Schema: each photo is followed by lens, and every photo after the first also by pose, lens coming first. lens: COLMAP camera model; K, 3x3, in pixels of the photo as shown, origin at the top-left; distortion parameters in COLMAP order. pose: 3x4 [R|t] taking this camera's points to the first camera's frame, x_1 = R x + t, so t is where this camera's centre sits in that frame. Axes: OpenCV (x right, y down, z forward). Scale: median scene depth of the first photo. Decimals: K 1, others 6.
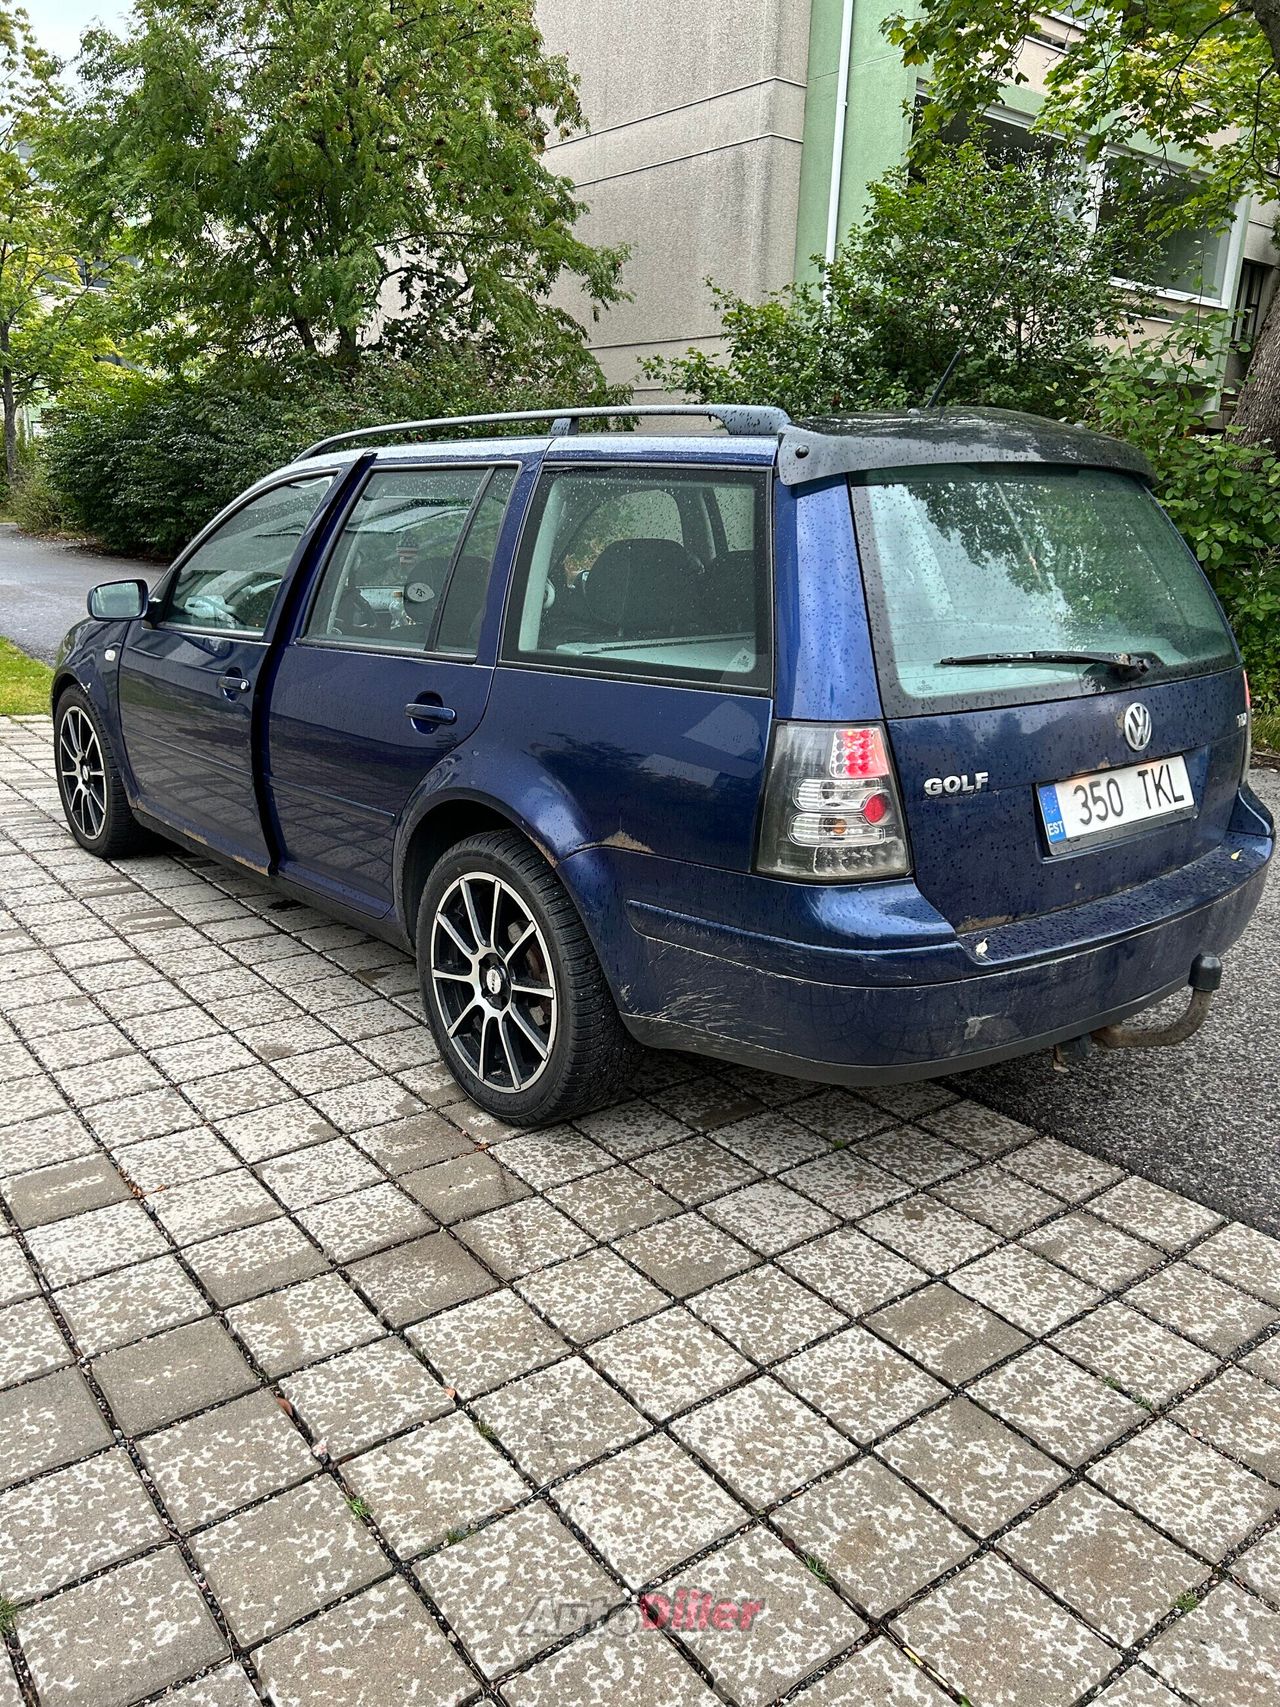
lens RADIAL K [[1277.9, 0, 647.0], [0, 1277.9, 847.6], [0, 0, 1]] dist [0.025880, -0.004587]
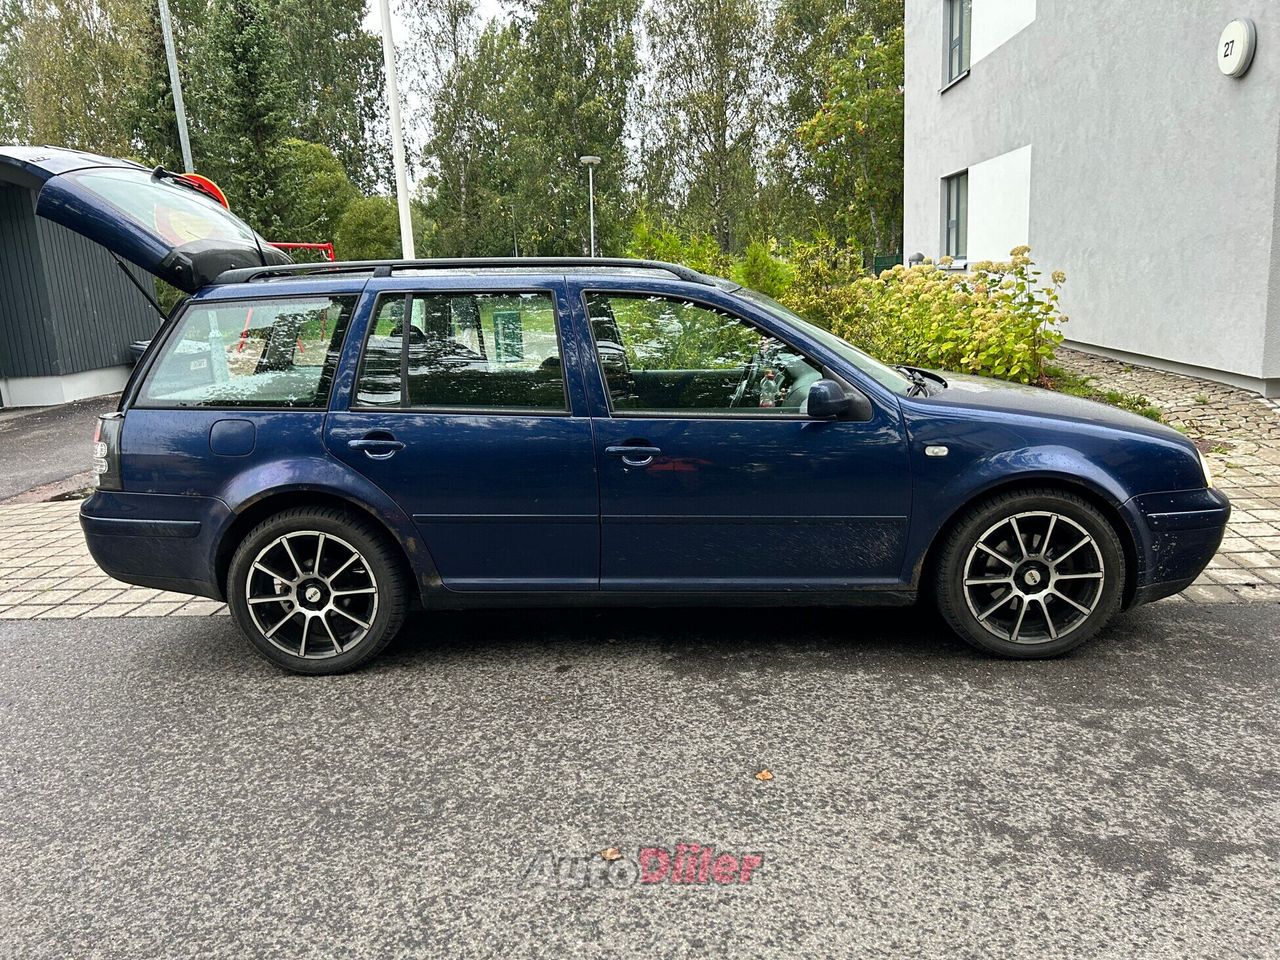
lens RADIAL K [[970.4, 0, 627.0], [0, 970.4, 474.1], [0, 0, 1]] dist [0.040113, -0.044251]
pose [[-0.679523, 0.151119, -0.717921, 1.046281], [-0.170455, 0.919258, 0.354838, -0.724160], [0.713577, 0.363494, -0.598898, 2.580346]]
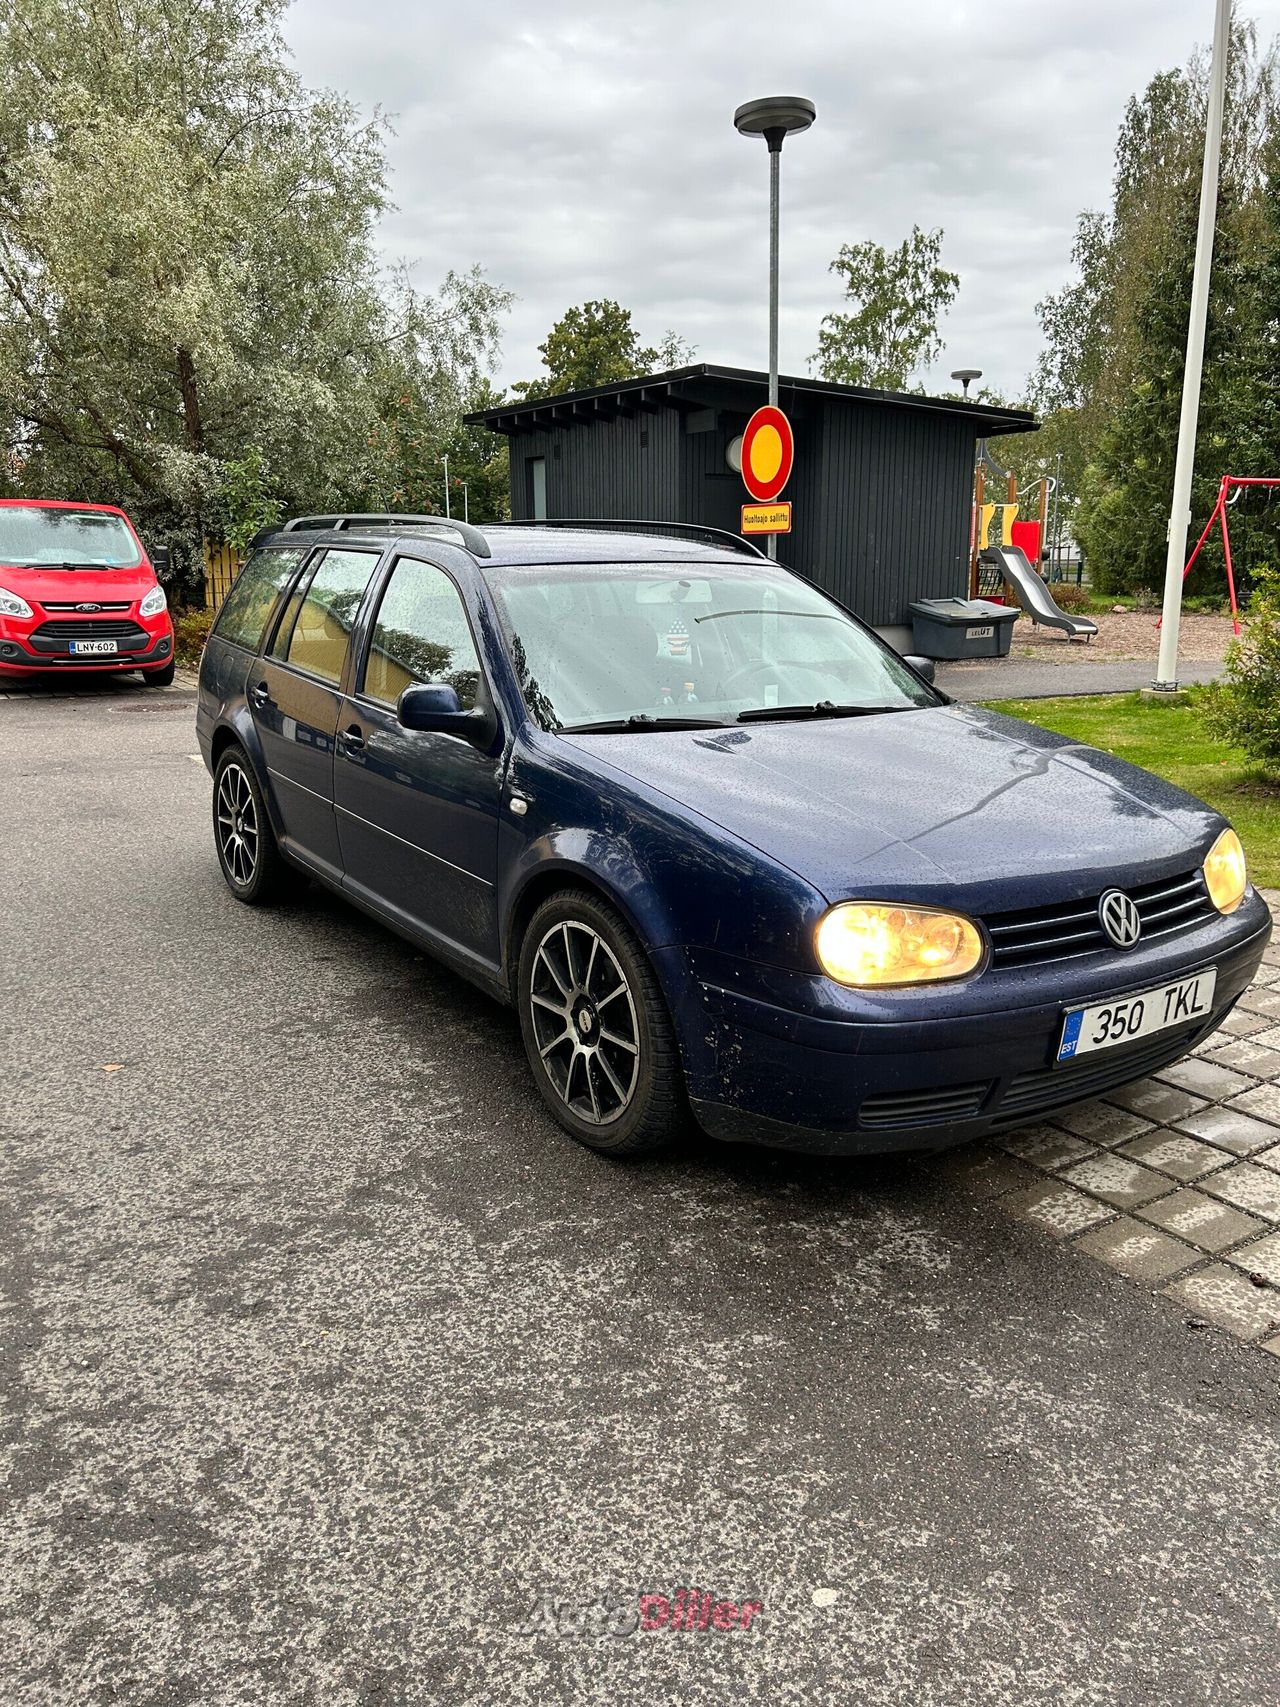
lens RADIAL K [[1287.1, 0, 632.0], [0, 1287.1, 855.6], [0, 0, 1]] dist [0.037927, -0.042154]
pose [[-0.993083, -0.053370, 0.104587, -0.436759], [0.004102, 0.874413, 0.485165, -0.923085], [-0.117345, 0.482238, -0.868145, 3.178806]]
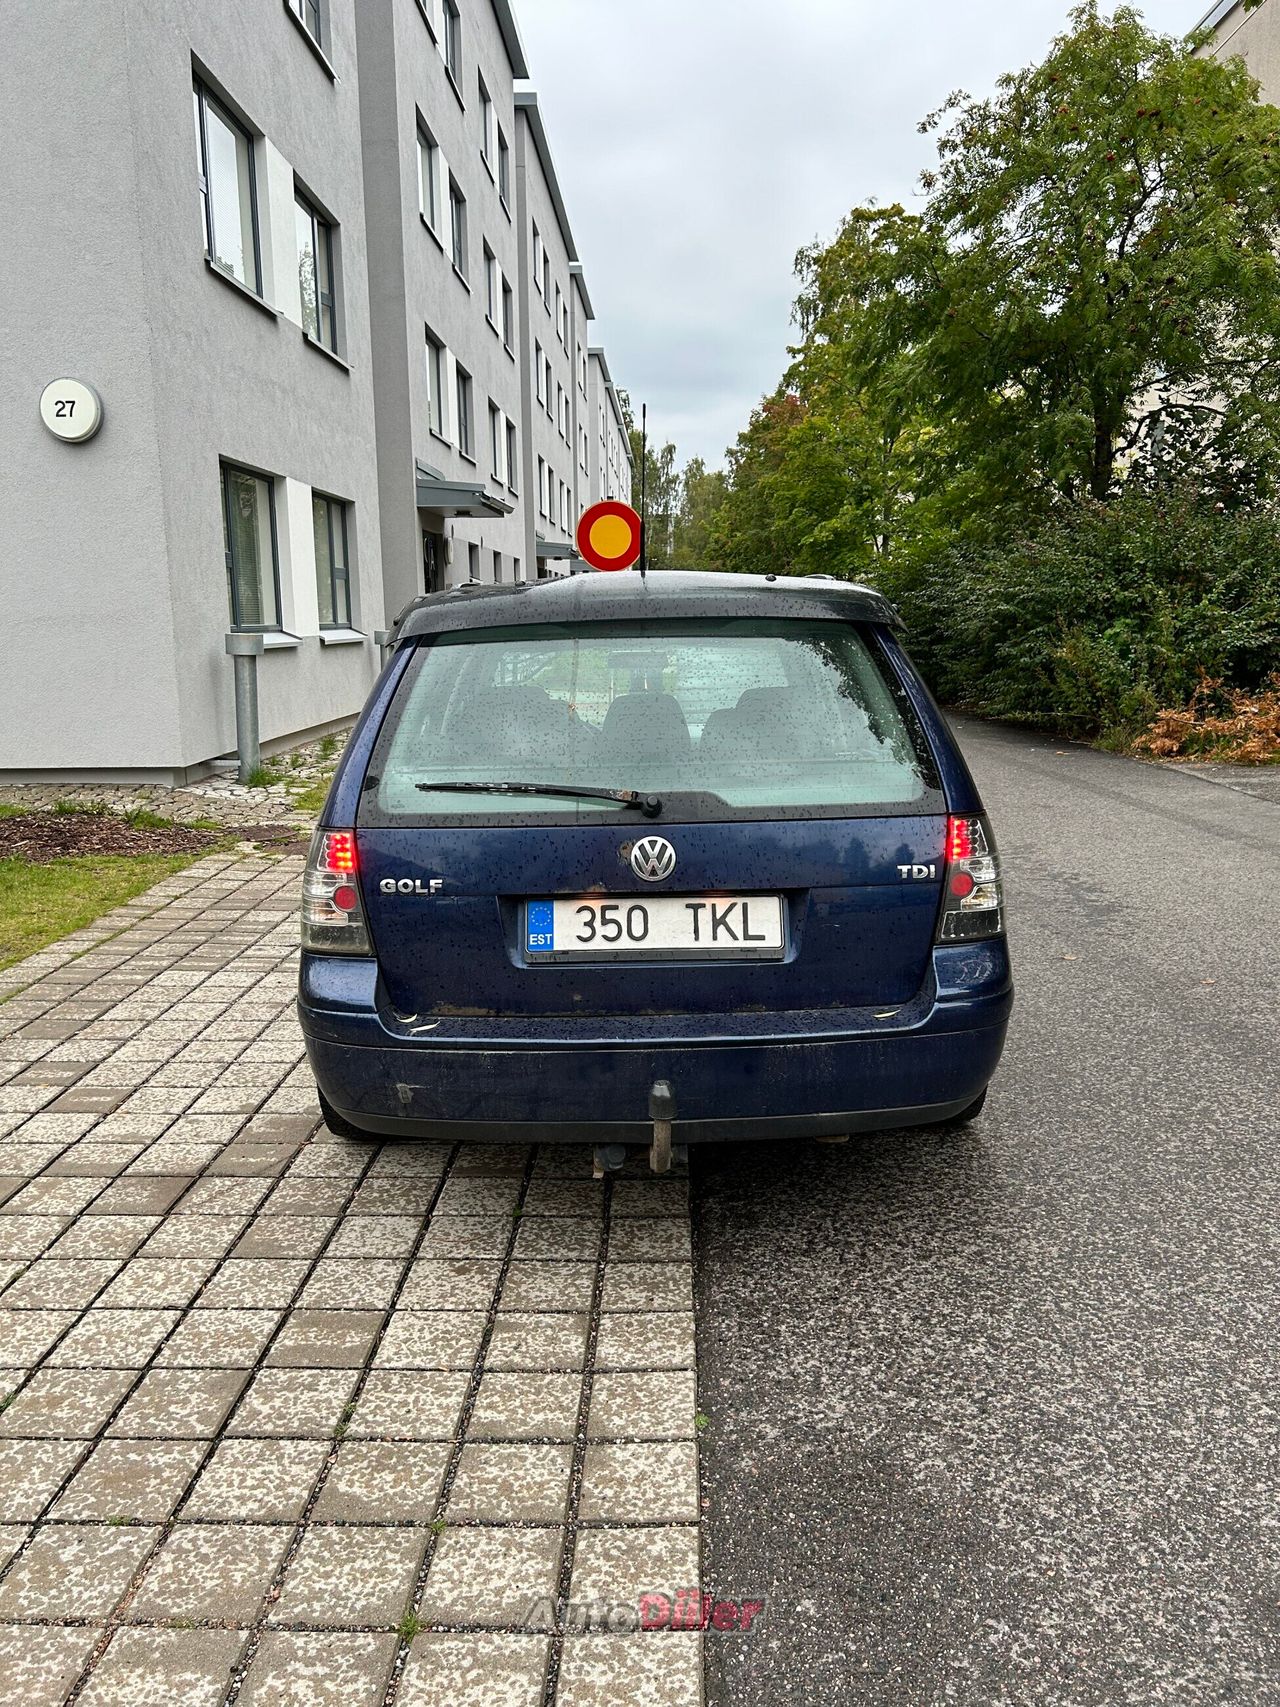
lens RADIAL K [[1297.0, 0, 634.4], [0, 1297.0, 826.6], [0, 0, 1]] dist [0.064436, -0.053062]
pose [[0.760260, 0.060828, -0.646765, 1.019305], [-0.137466, 0.988124, -0.068657, -0.042340], [0.634907, 0.141105, 0.759593, 0.156180]]
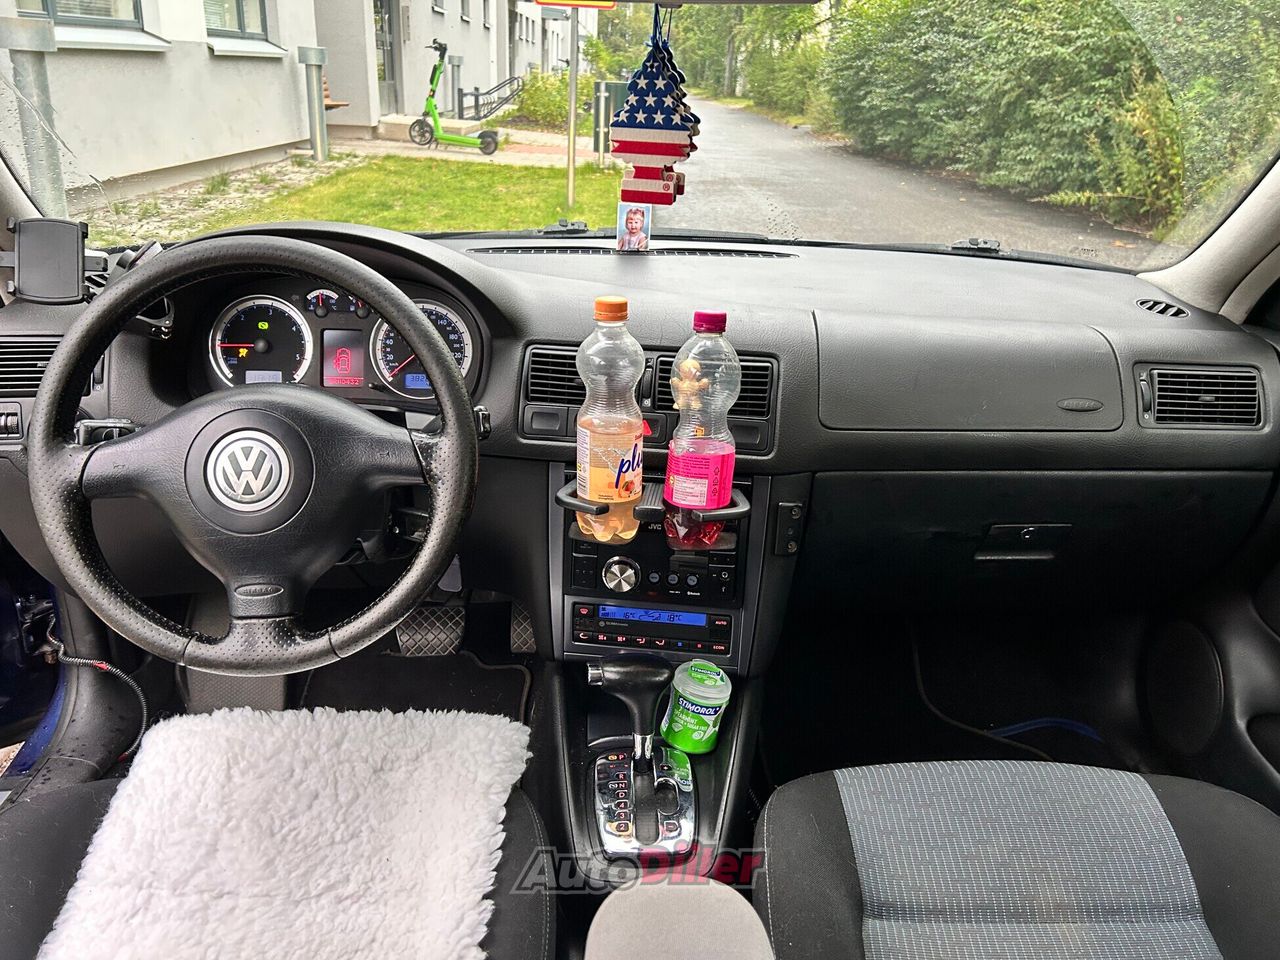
lens RADIAL K [[970.4, 0, 627.0], [0, 970.4, 474.1], [0, 0, 1]] dist [0.040113, -0.044251]
pose [[0.779609, 0.233873, -0.580959, -0.125138], [-0.181231, 0.972213, 0.148177, -0.335975], [0.599470, -0.010233, 0.800332, 1.441267]]
